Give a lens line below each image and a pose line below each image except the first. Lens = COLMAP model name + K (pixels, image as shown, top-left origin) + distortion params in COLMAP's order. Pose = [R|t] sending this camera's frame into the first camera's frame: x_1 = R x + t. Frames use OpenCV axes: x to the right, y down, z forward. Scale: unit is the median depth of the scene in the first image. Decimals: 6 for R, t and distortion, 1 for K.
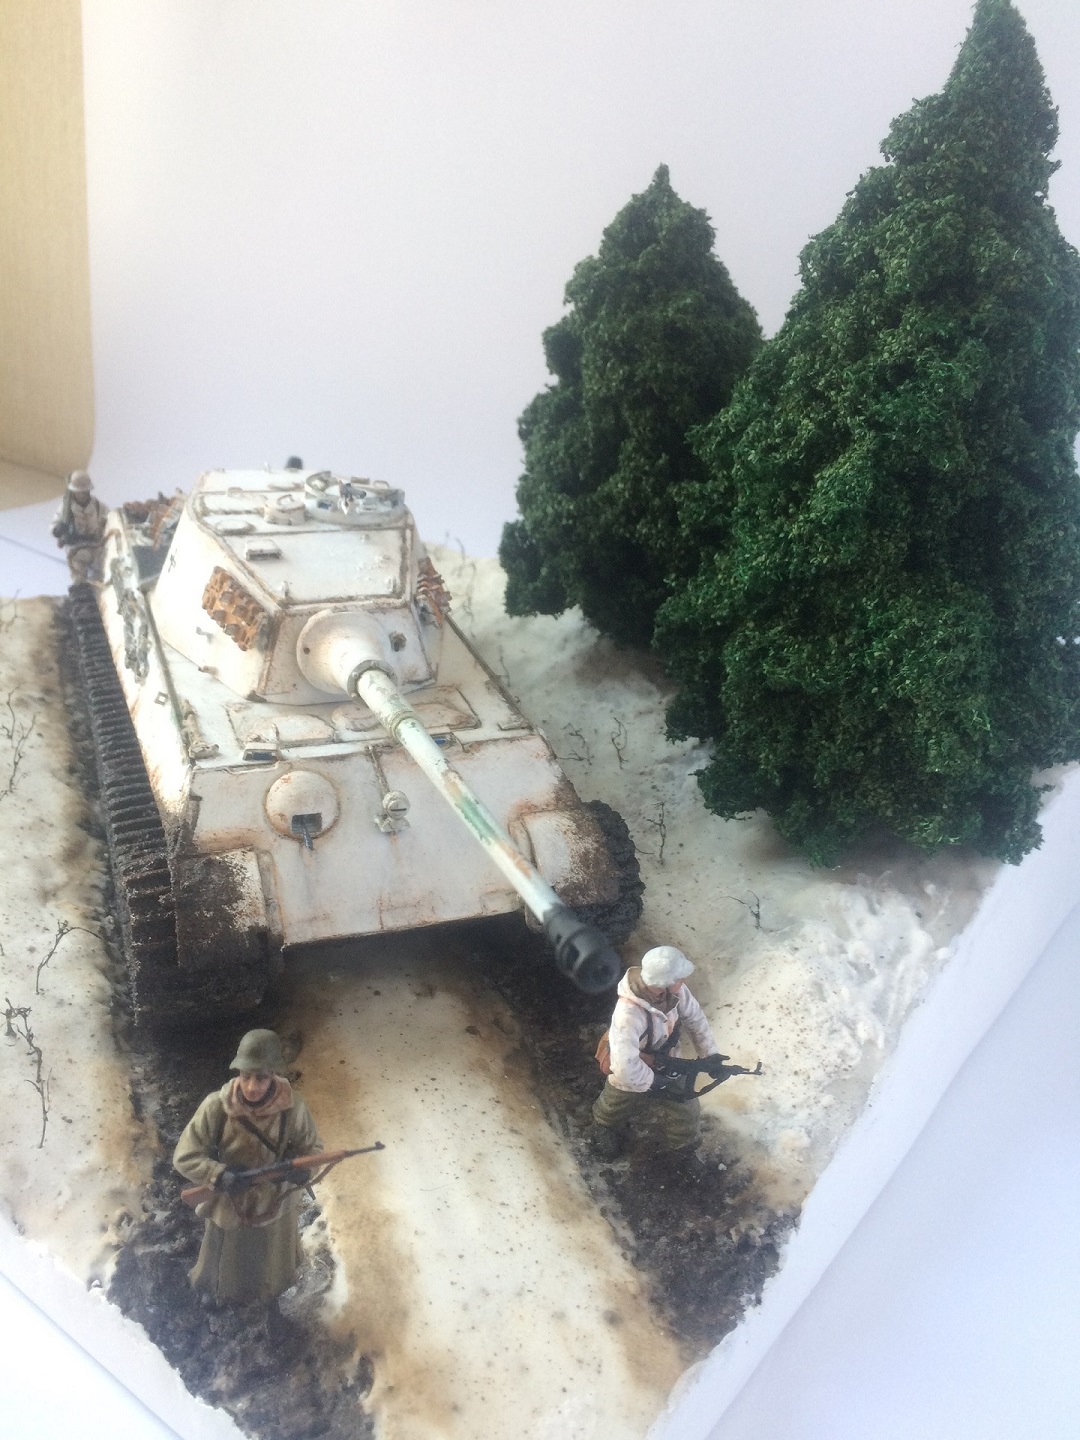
lens RADIAL K [[1243.2, 0, 540.0], [0, 1243.2, 720.0], [0, 0, 1]] dist [-0.003781, -0.003034]
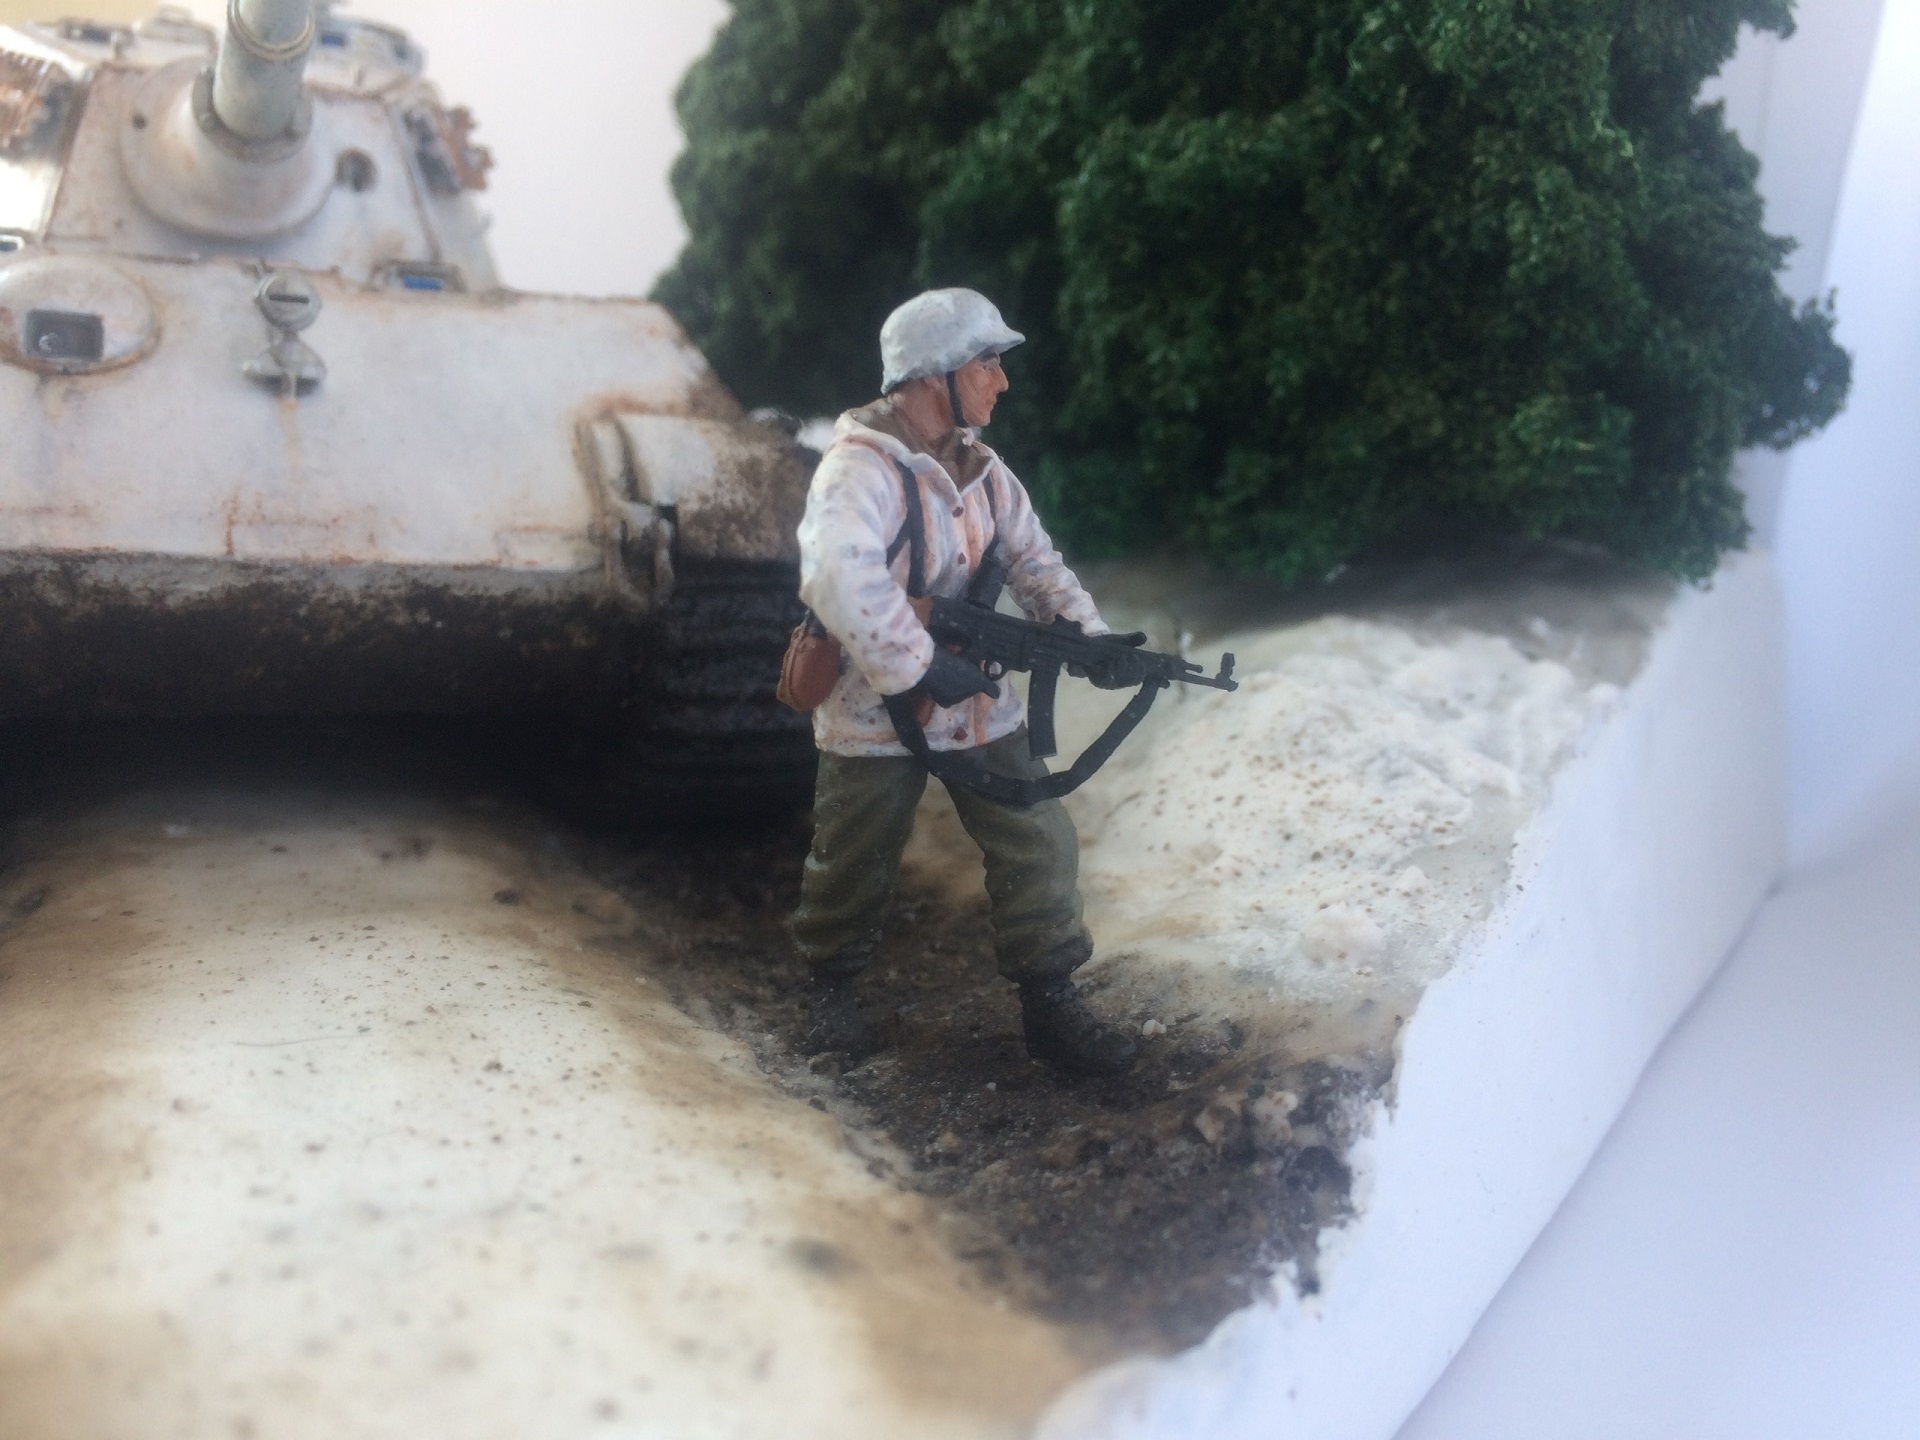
lens RADIAL K [[1690.5, 0, 962.4], [0, 1690.5, 780.3], [0, 0, 1]] dist [0.006974, 0.002531]
pose [[0.995393, -0.047394, 0.083351, 0.051760], [0.067076, 0.965369, -0.252118, 0.390340], [-0.068515, 0.256547, 0.964100, 0.490236]]
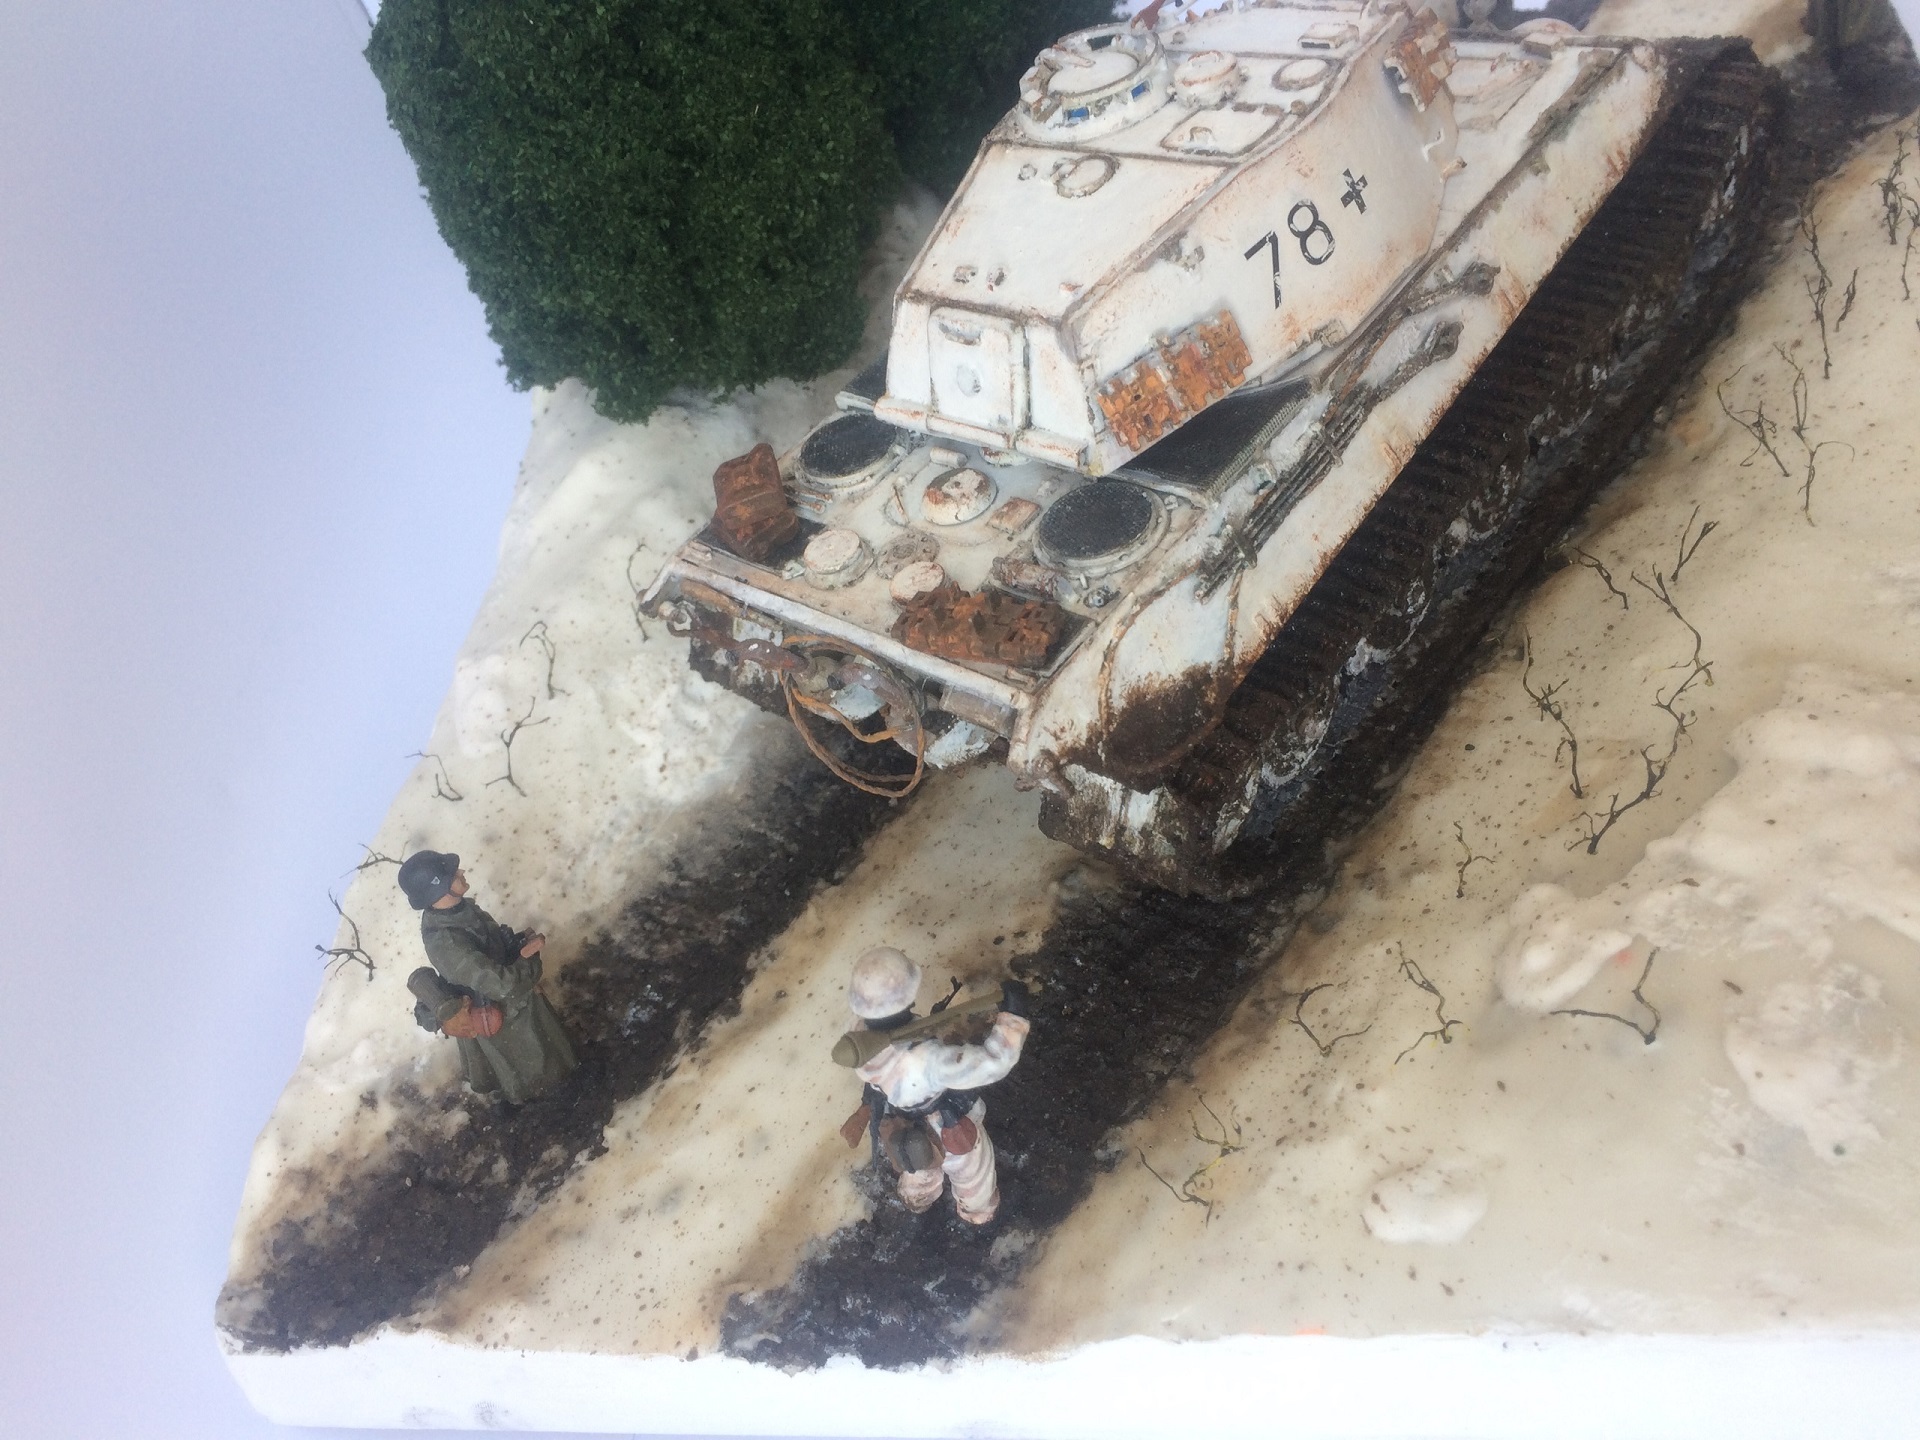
lens RADIAL K [[1690.5, 0, 962.4], [0, 1690.5, 780.3], [0, 0, 1]] dist [0.006974, 0.002531]
pose [[-0.477055, -0.593128, 0.648551, -1.120109], [0.606590, 0.311782, 0.731328, -0.931451], [-0.635977, 0.742288, 0.211048, 1.442705]]
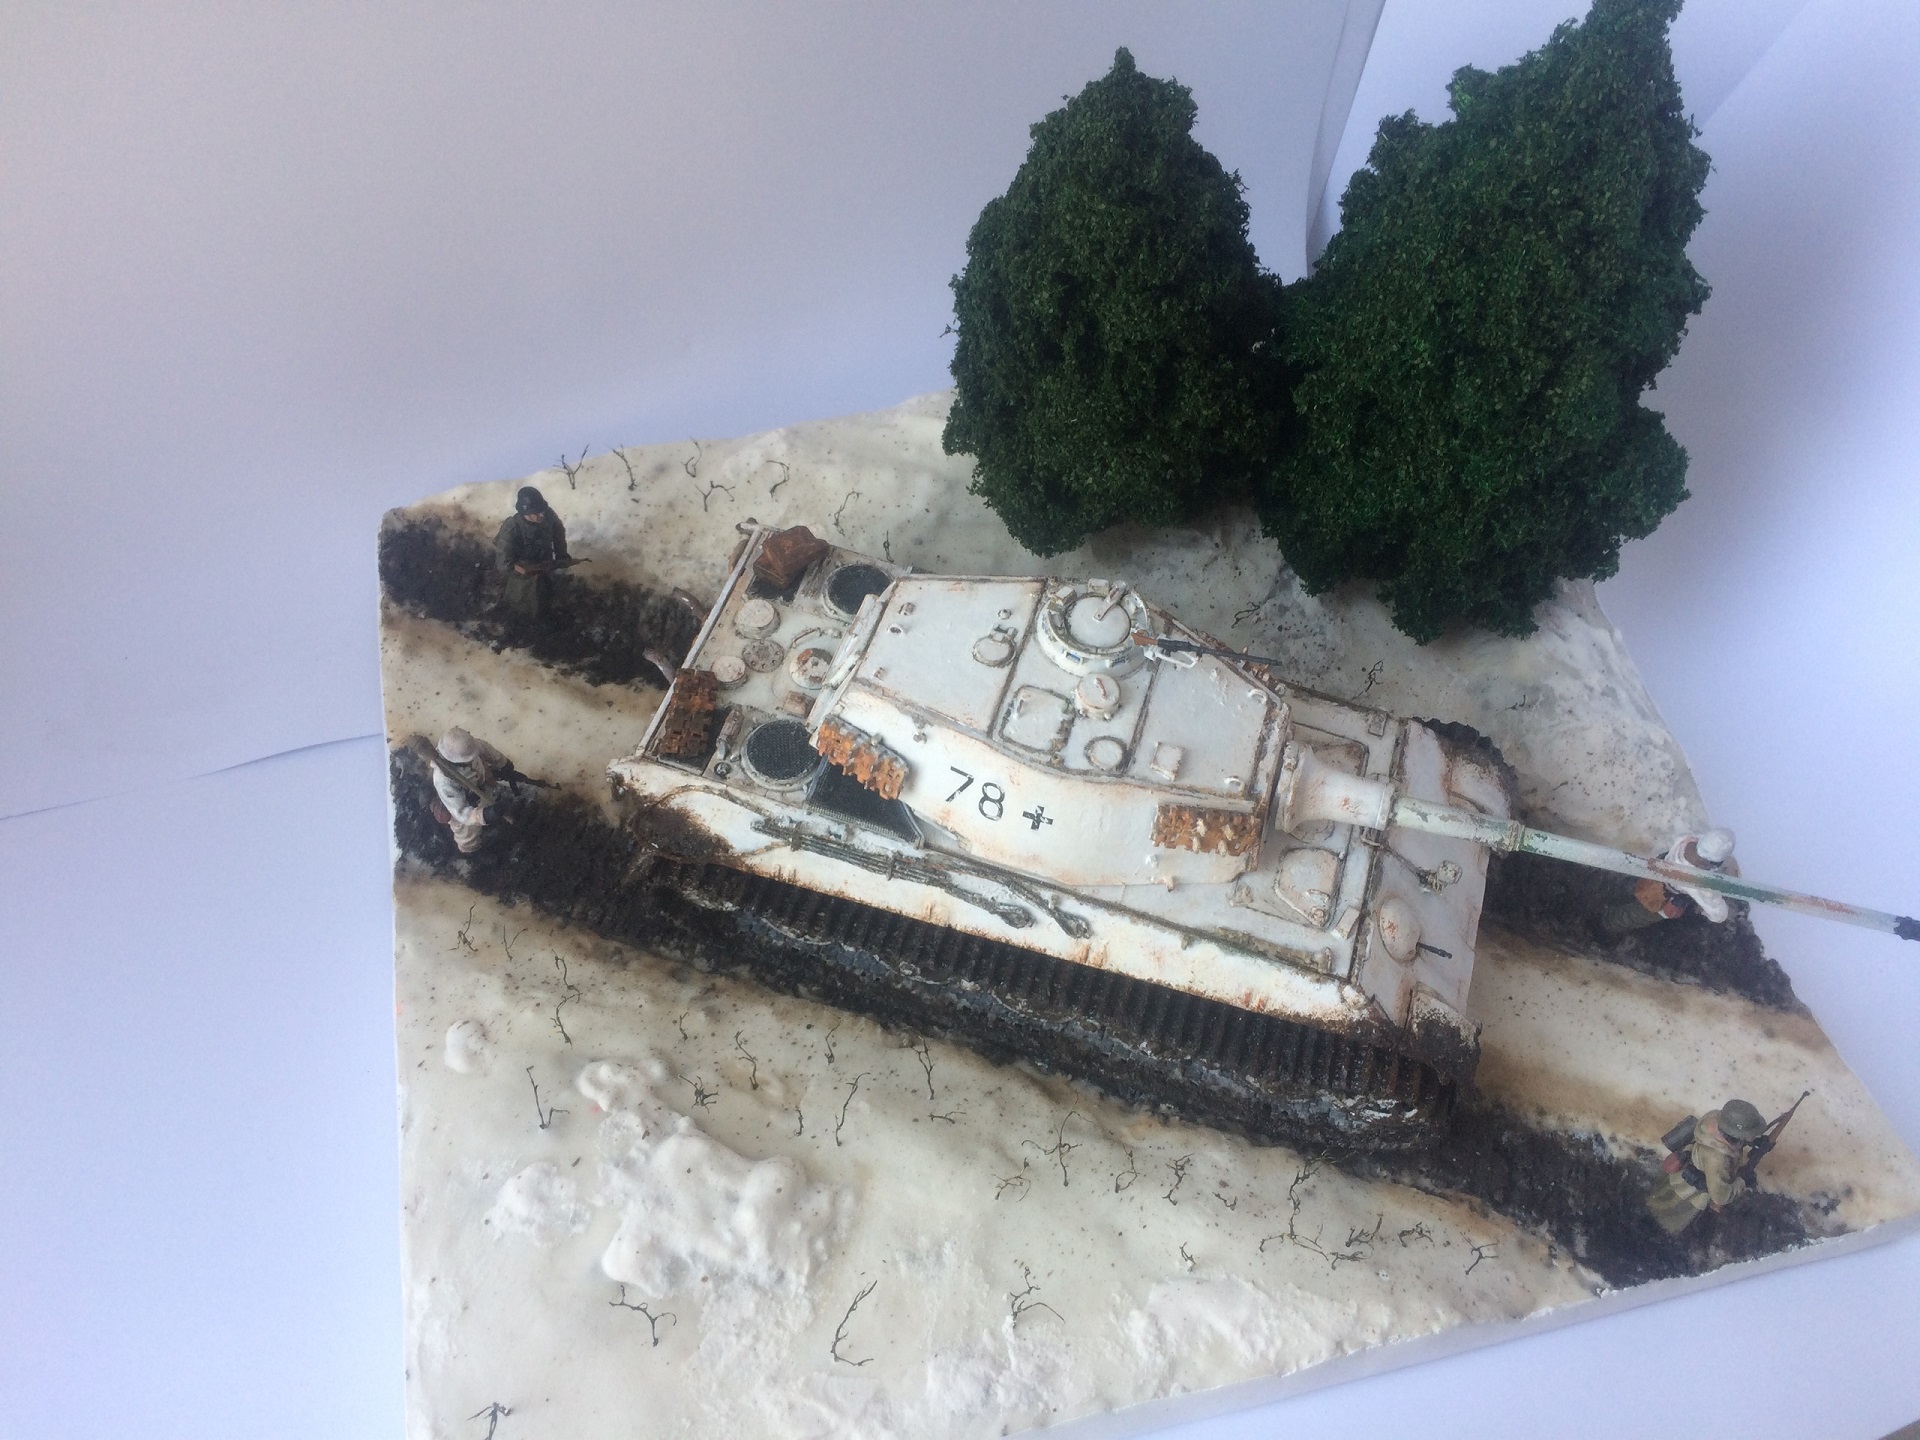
lens RADIAL K [[1657.6, 0, 914.9], [0, 1657.6, 719.8], [0, 0, 1]] dist [-0.003781, -0.003034]
pose [[0.644713, -0.656032, 0.392386, -0.952482], [0.357298, 0.712401, 0.604006, -1.141636], [-0.675783, -0.249212, 0.693693, 0.325926]]
